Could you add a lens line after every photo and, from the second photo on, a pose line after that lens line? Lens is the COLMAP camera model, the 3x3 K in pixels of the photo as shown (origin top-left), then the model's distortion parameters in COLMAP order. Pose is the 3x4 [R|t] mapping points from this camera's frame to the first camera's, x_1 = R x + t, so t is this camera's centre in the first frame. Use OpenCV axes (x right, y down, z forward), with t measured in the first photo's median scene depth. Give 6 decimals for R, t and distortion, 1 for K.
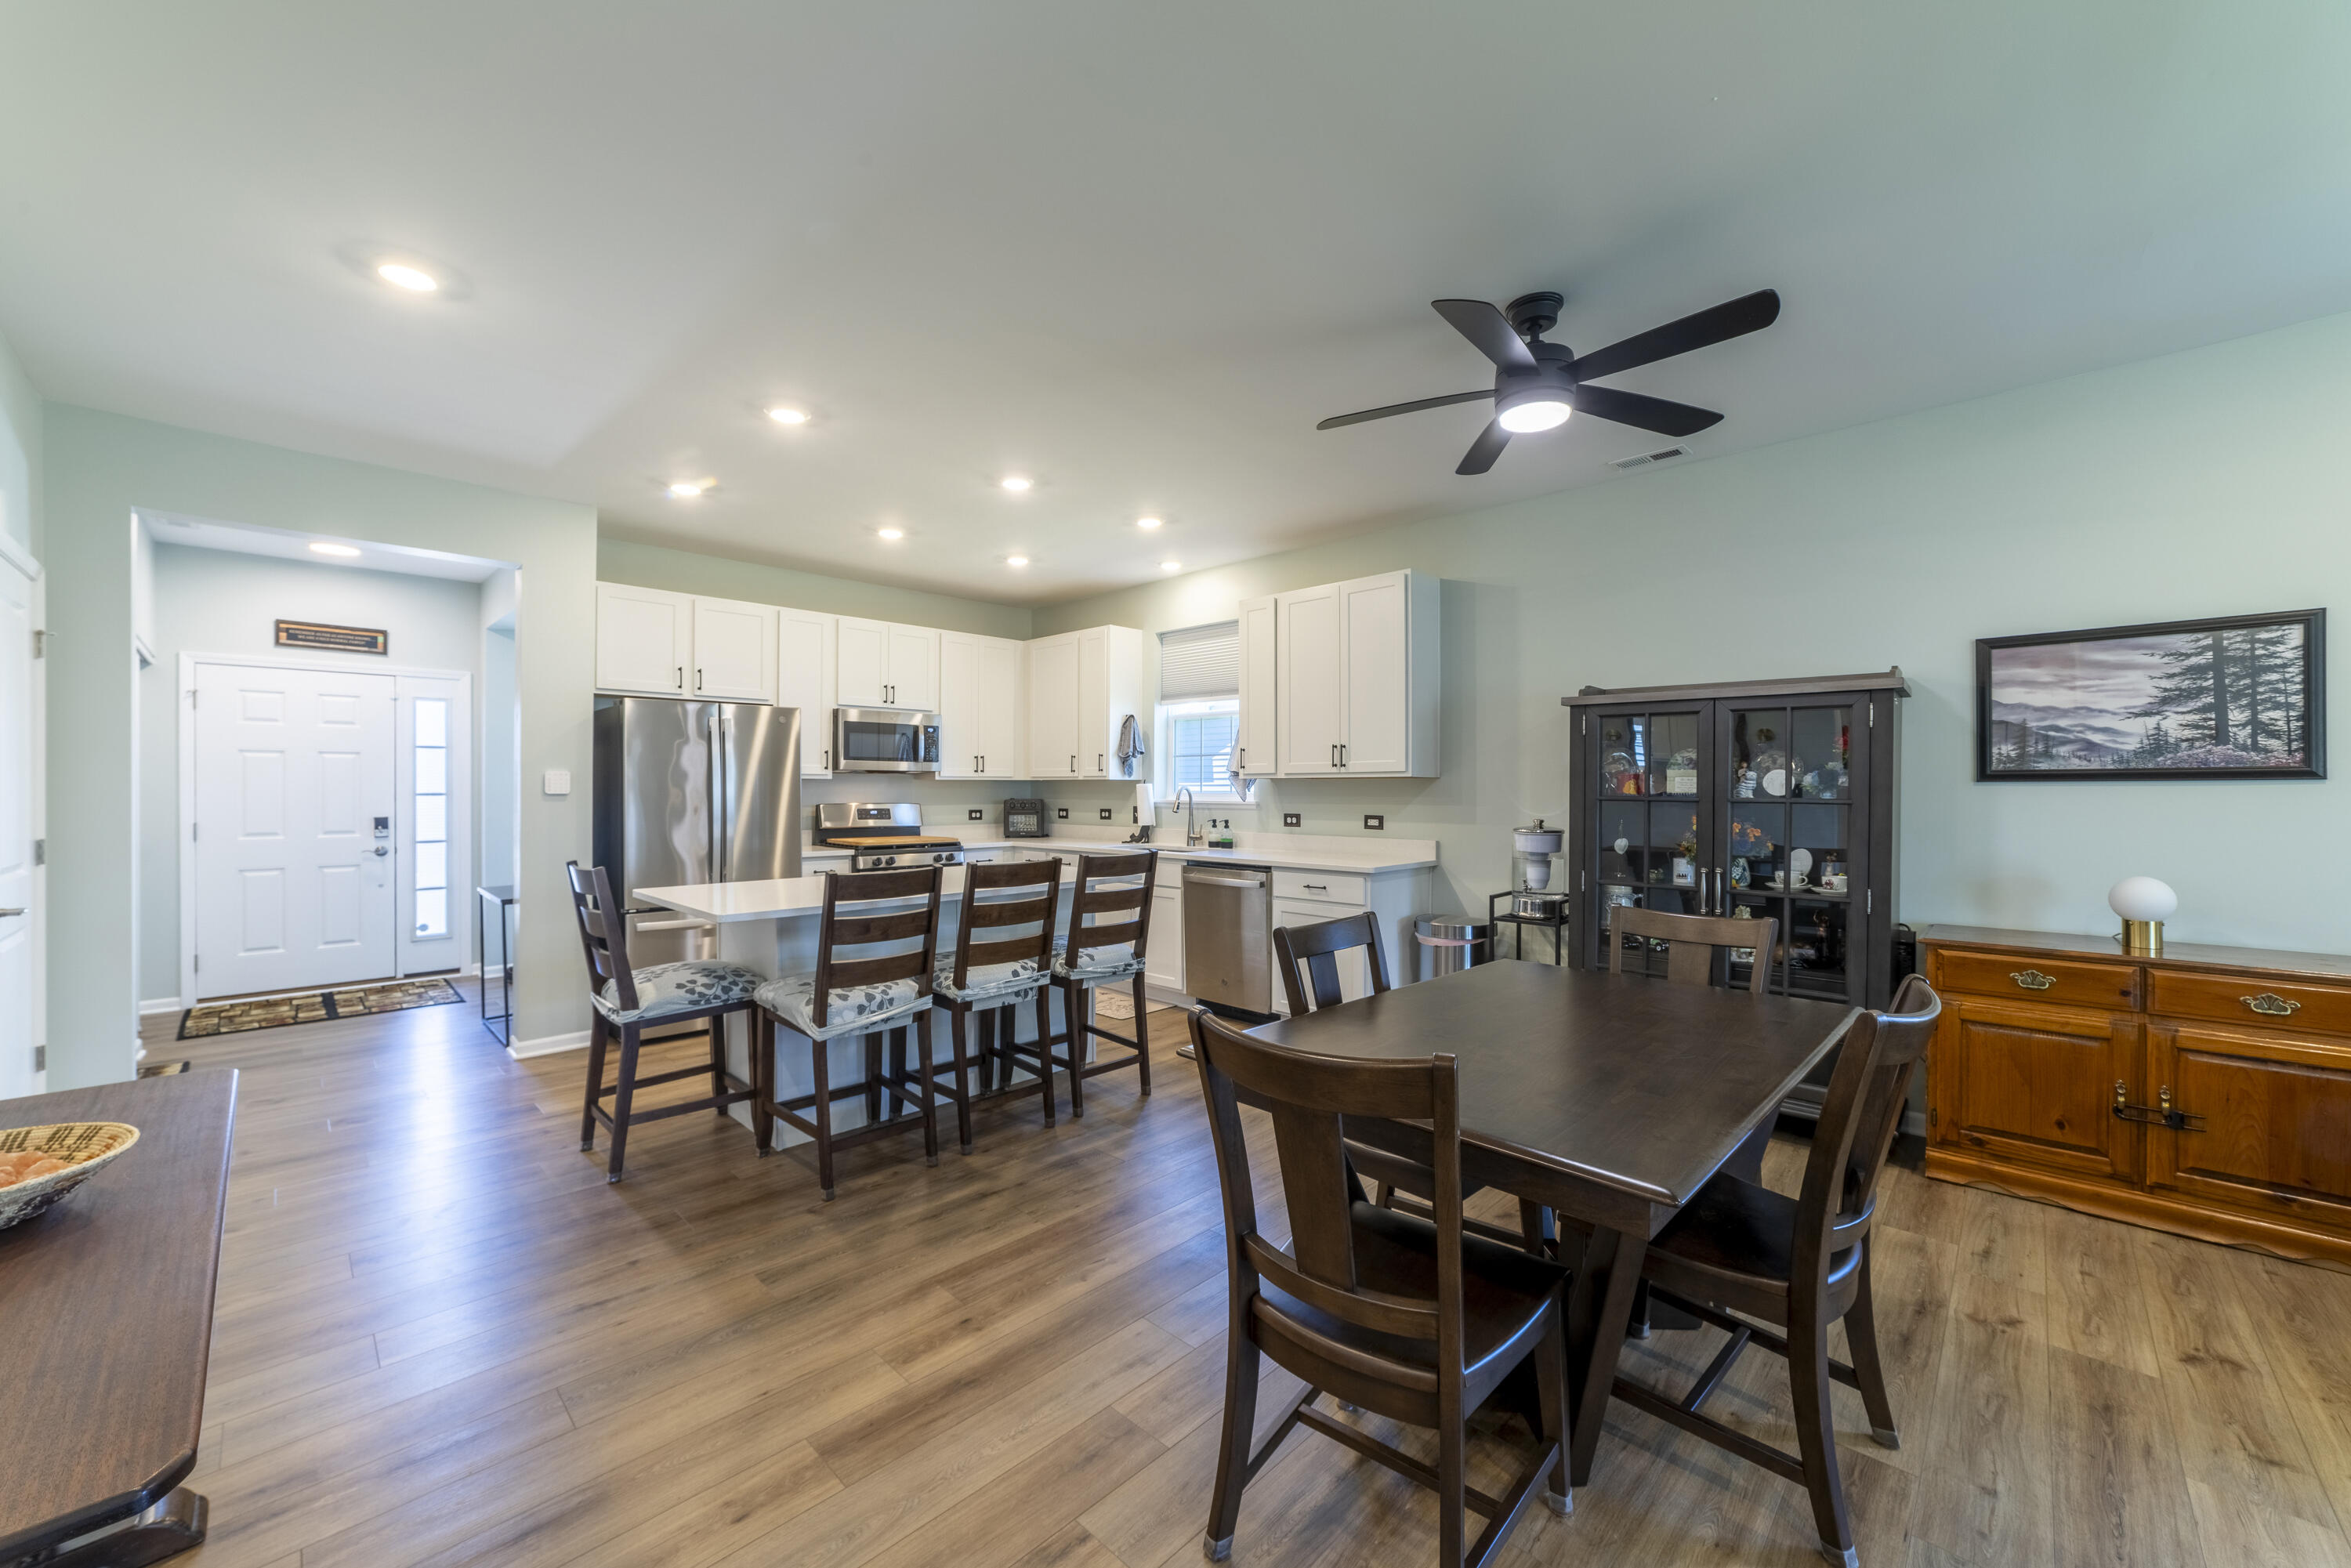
lens RADIAL K [[898.4, 0, 1160.7], [0, 898.4, 784.8], [0, 0, 1]] dist [-0.024791, 0.007327]
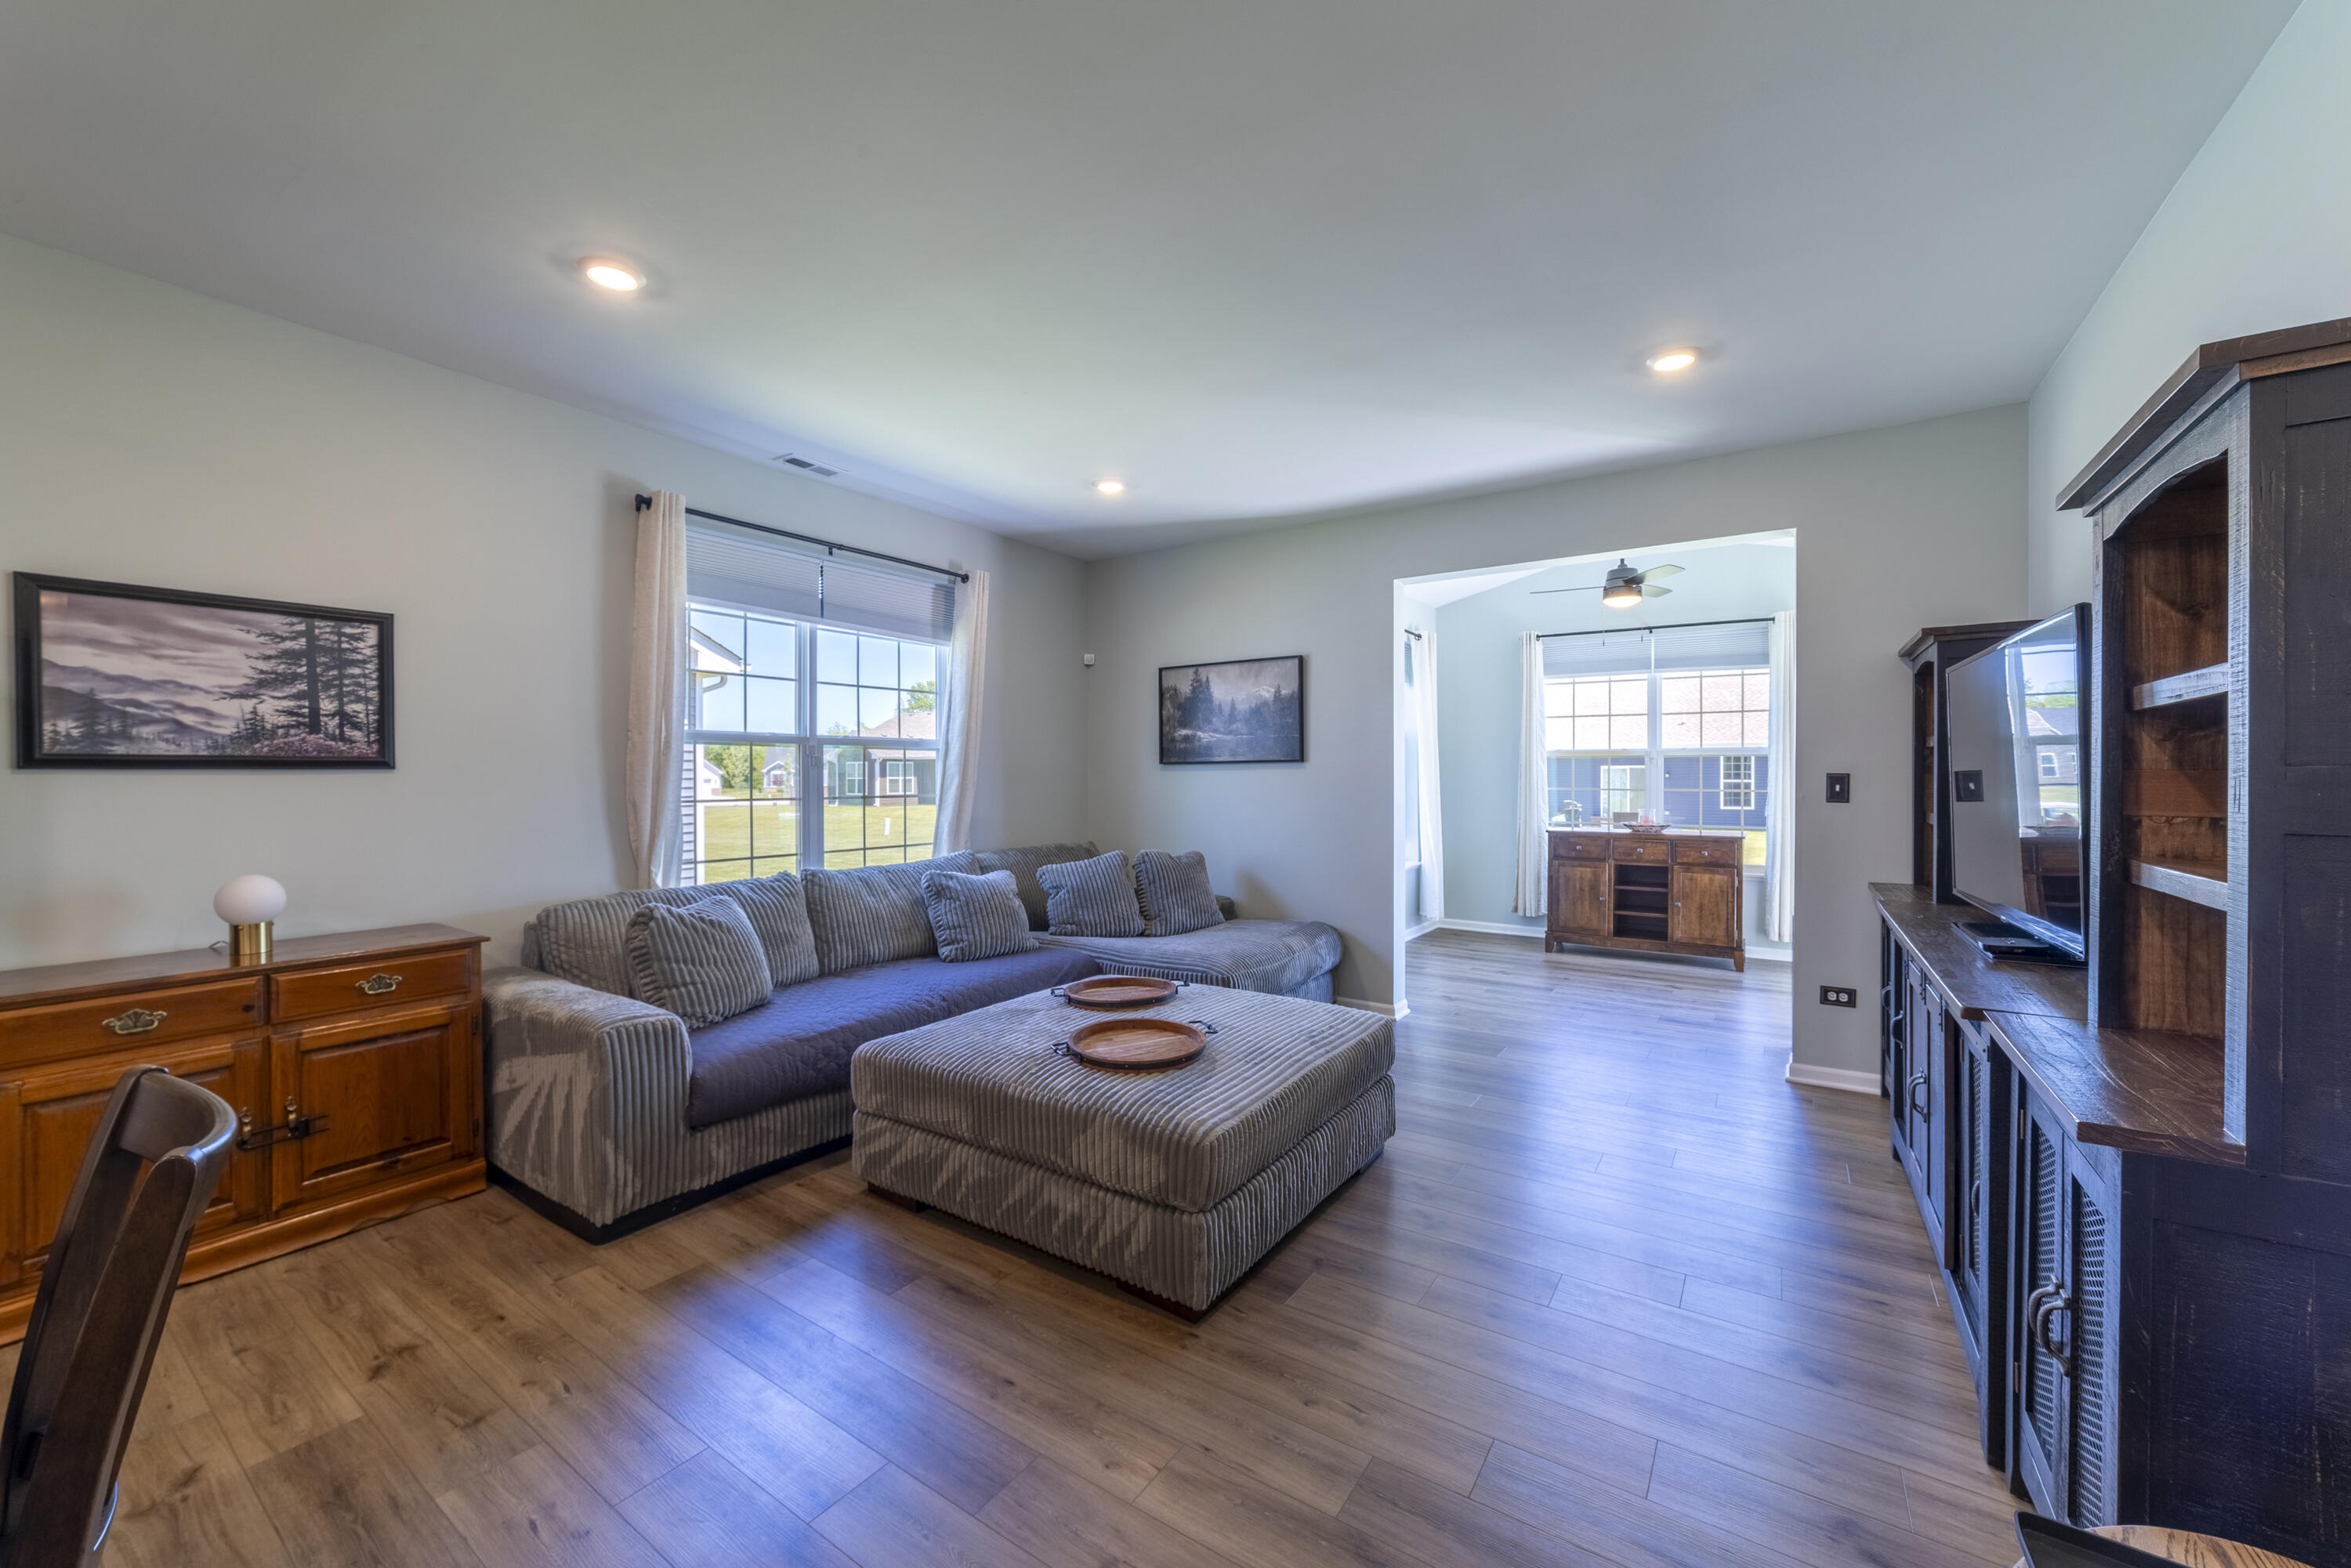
lens RADIAL K [[898.4, 0, 1160.7], [0, 898.4, 784.8], [0, 0, 1]] dist [-0.024791, 0.007327]
pose [[-0.174114, -0.007798, 0.984695, 0.057374], [-0.000872, 0.999969, 0.007765, 0.003605], [-0.984725, 0.000493, -0.174115, 0.229775]]
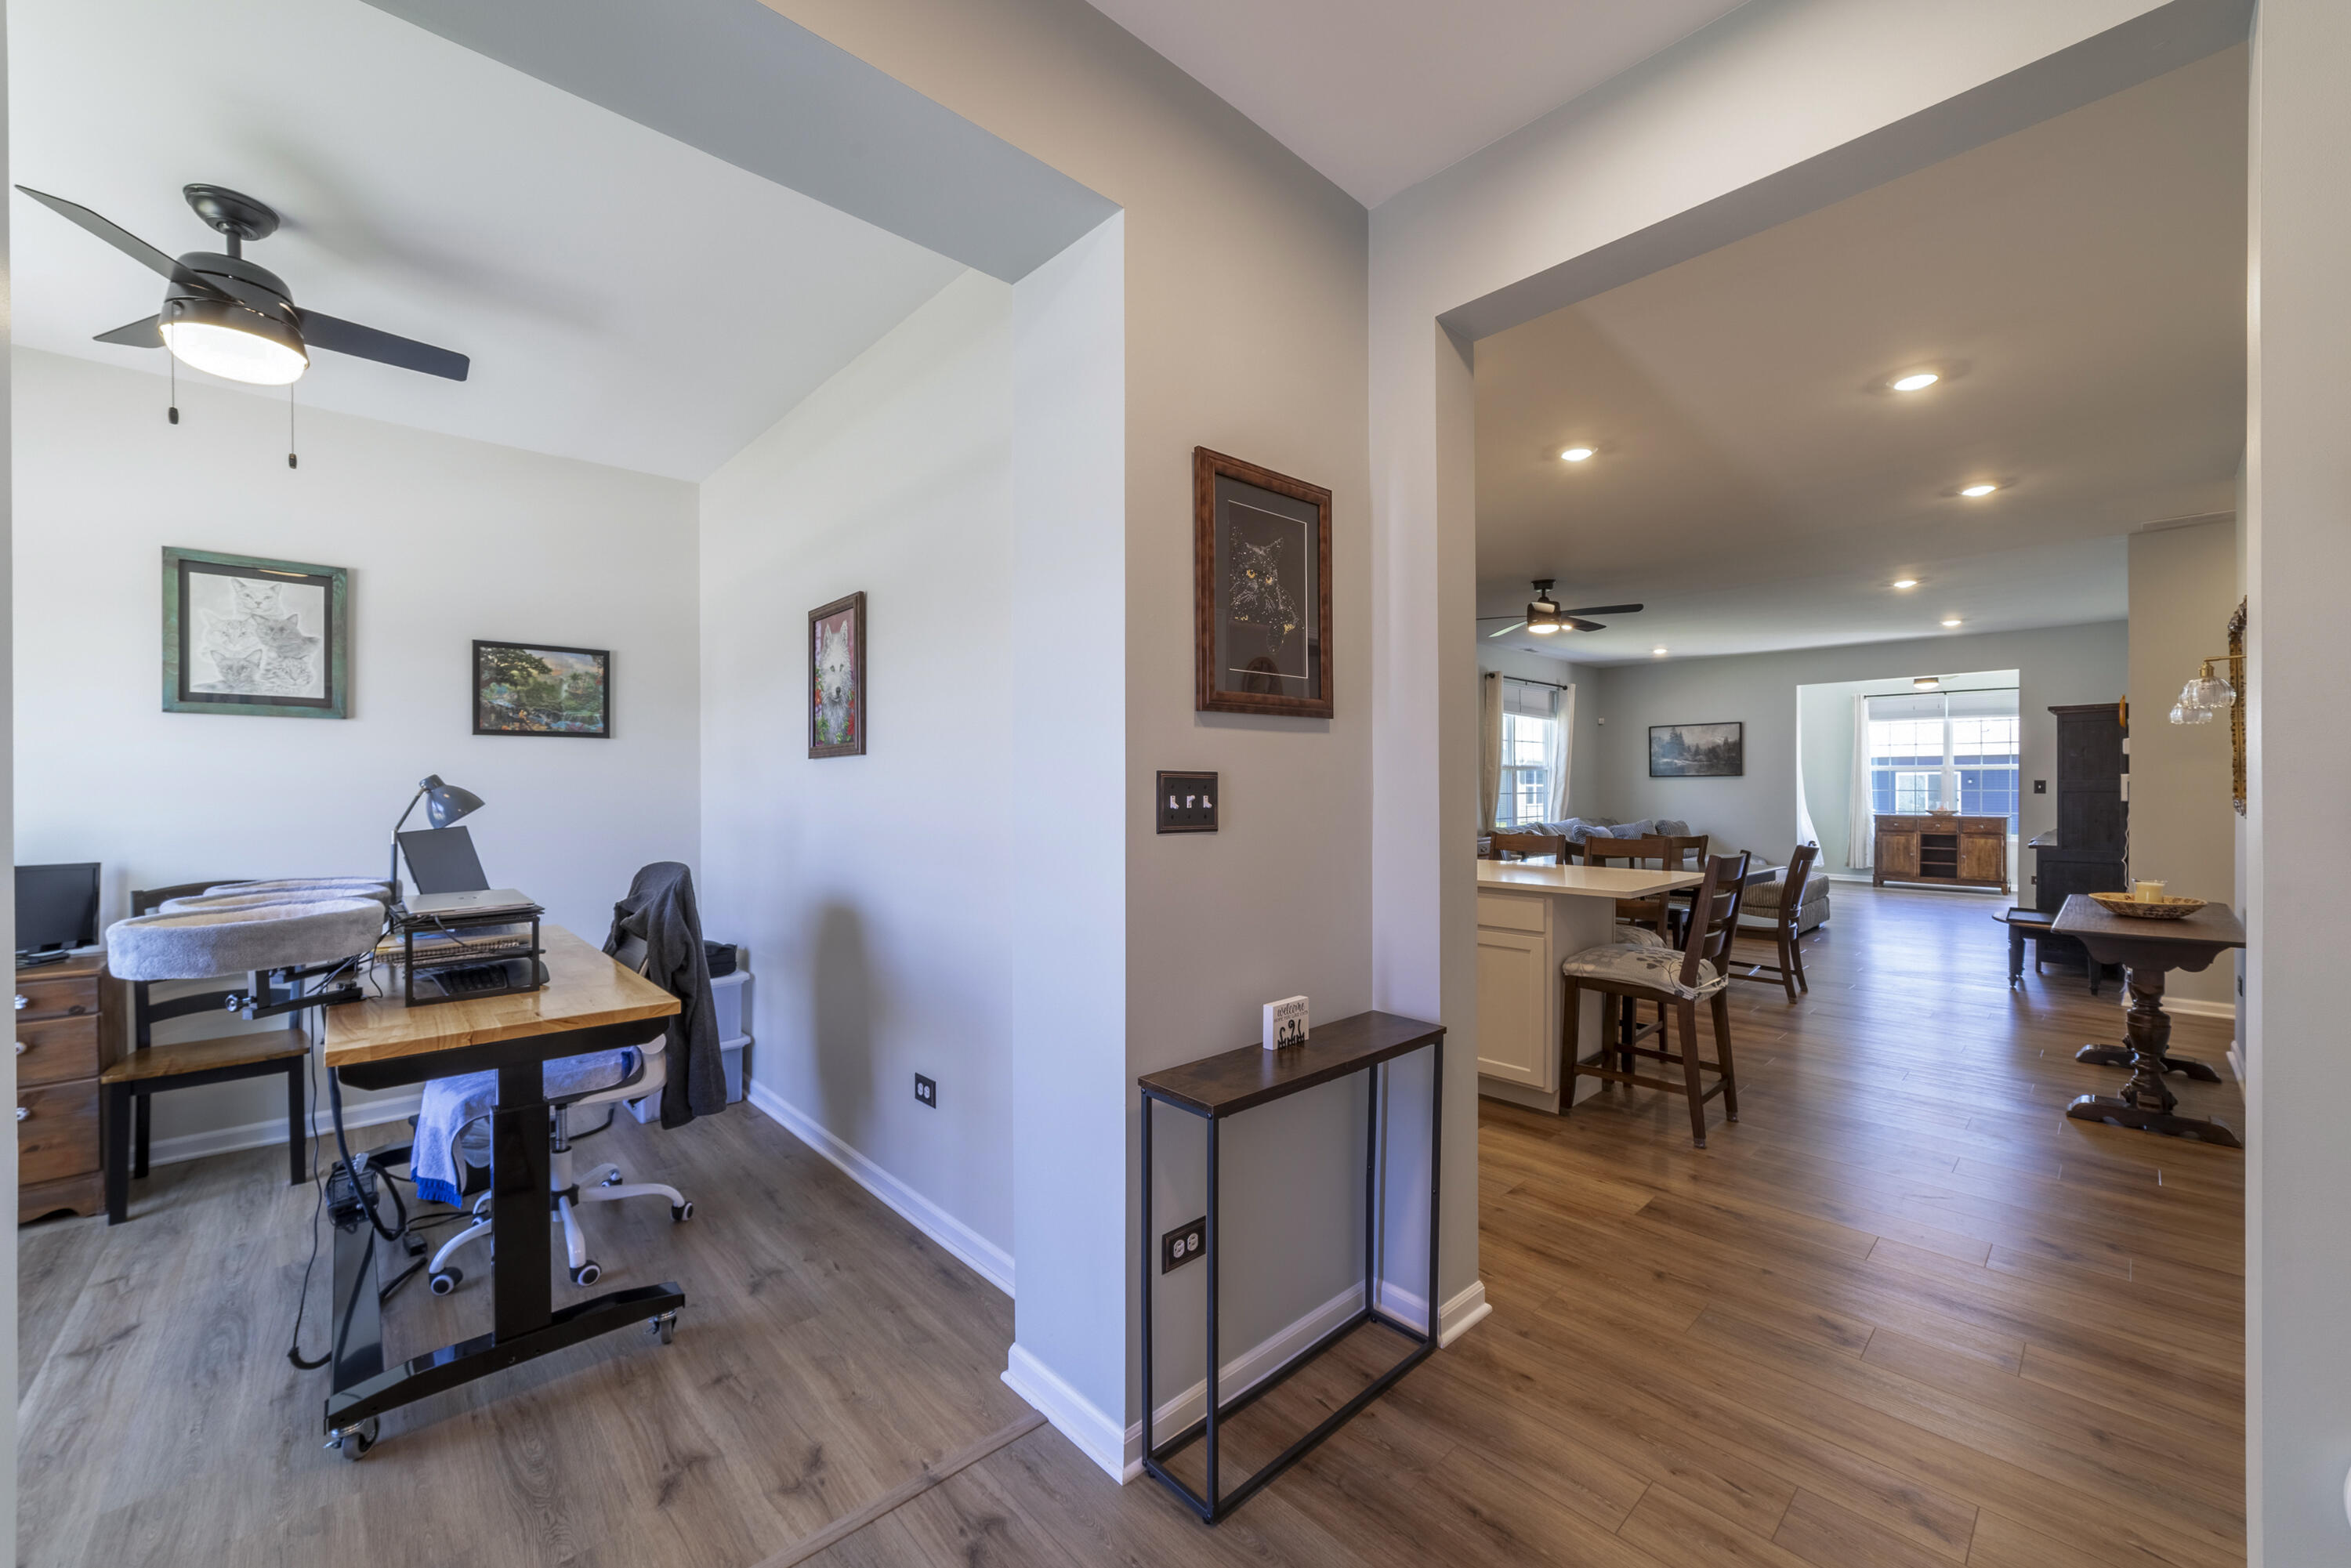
lens RADIAL K [[961.6, 0, 1177.0], [0, 961.6, 789.1], [0, 0, 1]] dist [0.014921, 0.000047]
pose [[0.000238, -0.002492, 0.999997, -2.018023], [0.001749, 0.999995, 0.002492, 0.012110], [-0.999998, 0.001748, 0.000242, 1.844355]]
